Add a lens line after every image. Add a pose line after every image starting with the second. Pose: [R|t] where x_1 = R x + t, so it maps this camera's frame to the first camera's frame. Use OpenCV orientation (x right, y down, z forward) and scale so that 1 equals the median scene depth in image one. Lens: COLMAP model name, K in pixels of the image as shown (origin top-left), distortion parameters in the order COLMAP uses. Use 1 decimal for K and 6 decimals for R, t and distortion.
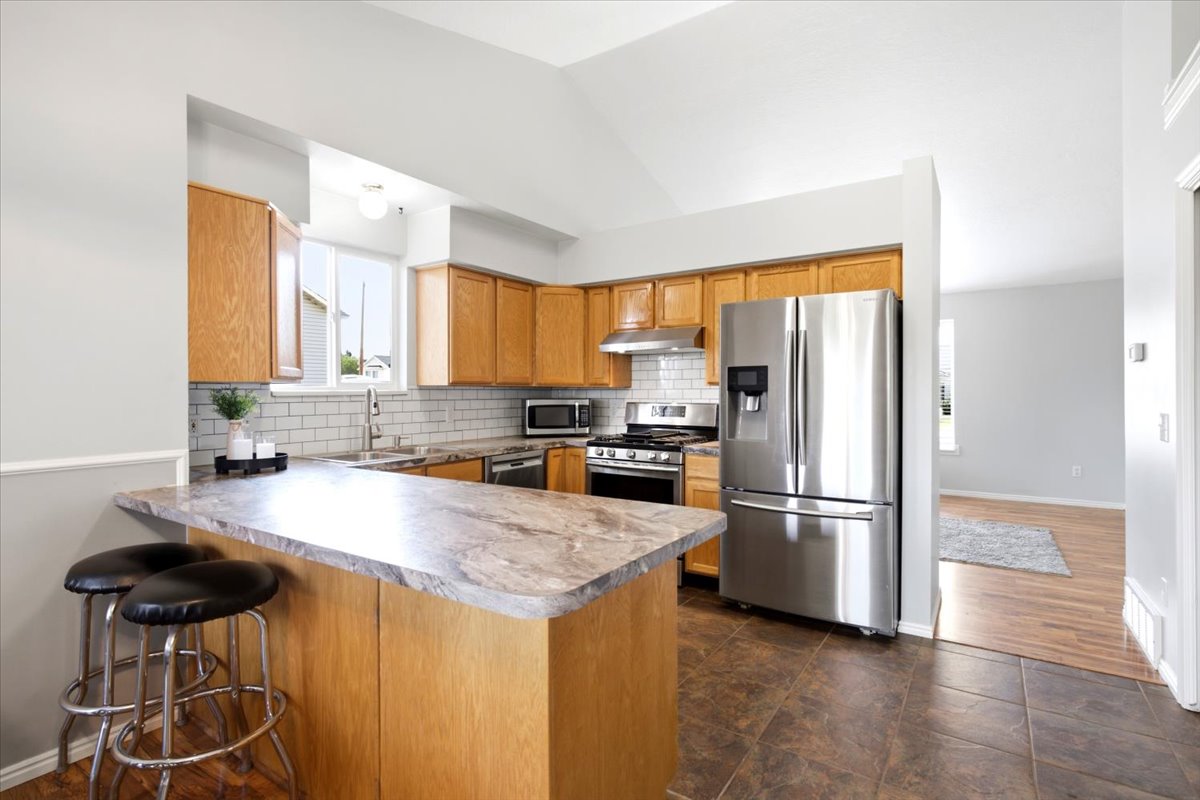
lens RADIAL K [[578.7, 0, 600.9], [0, 578.7, 398.9], [0, 0, 1]] dist [-0.001781, -0.001290]
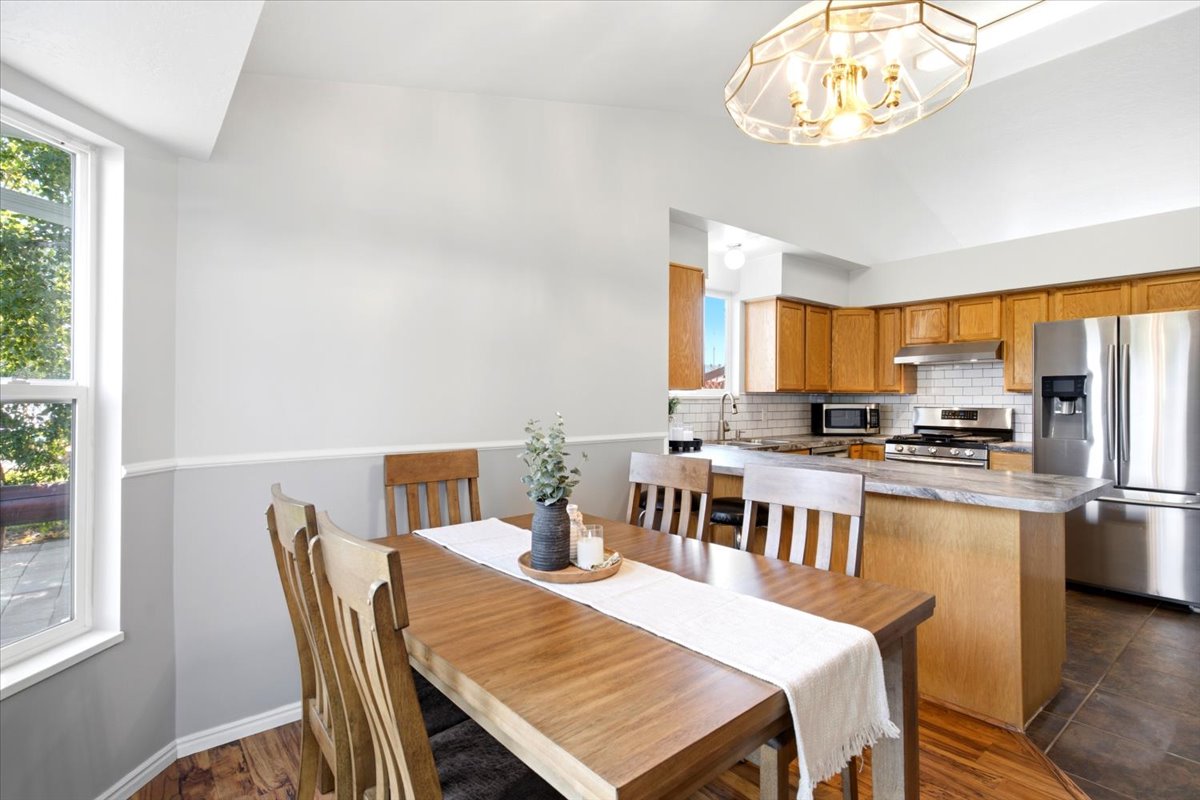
lens RADIAL K [[583.7, 0, 599.9], [0, 583.7, 396.1], [0, 0, 1]] dist [-0.001357, -0.000722]
pose [[0.956974, 0.003672, -0.290151, -0.246867], [-0.008613, 0.999839, -0.015753, 0.009040], [0.290046, 0.017574, 0.956851, -0.327176]]
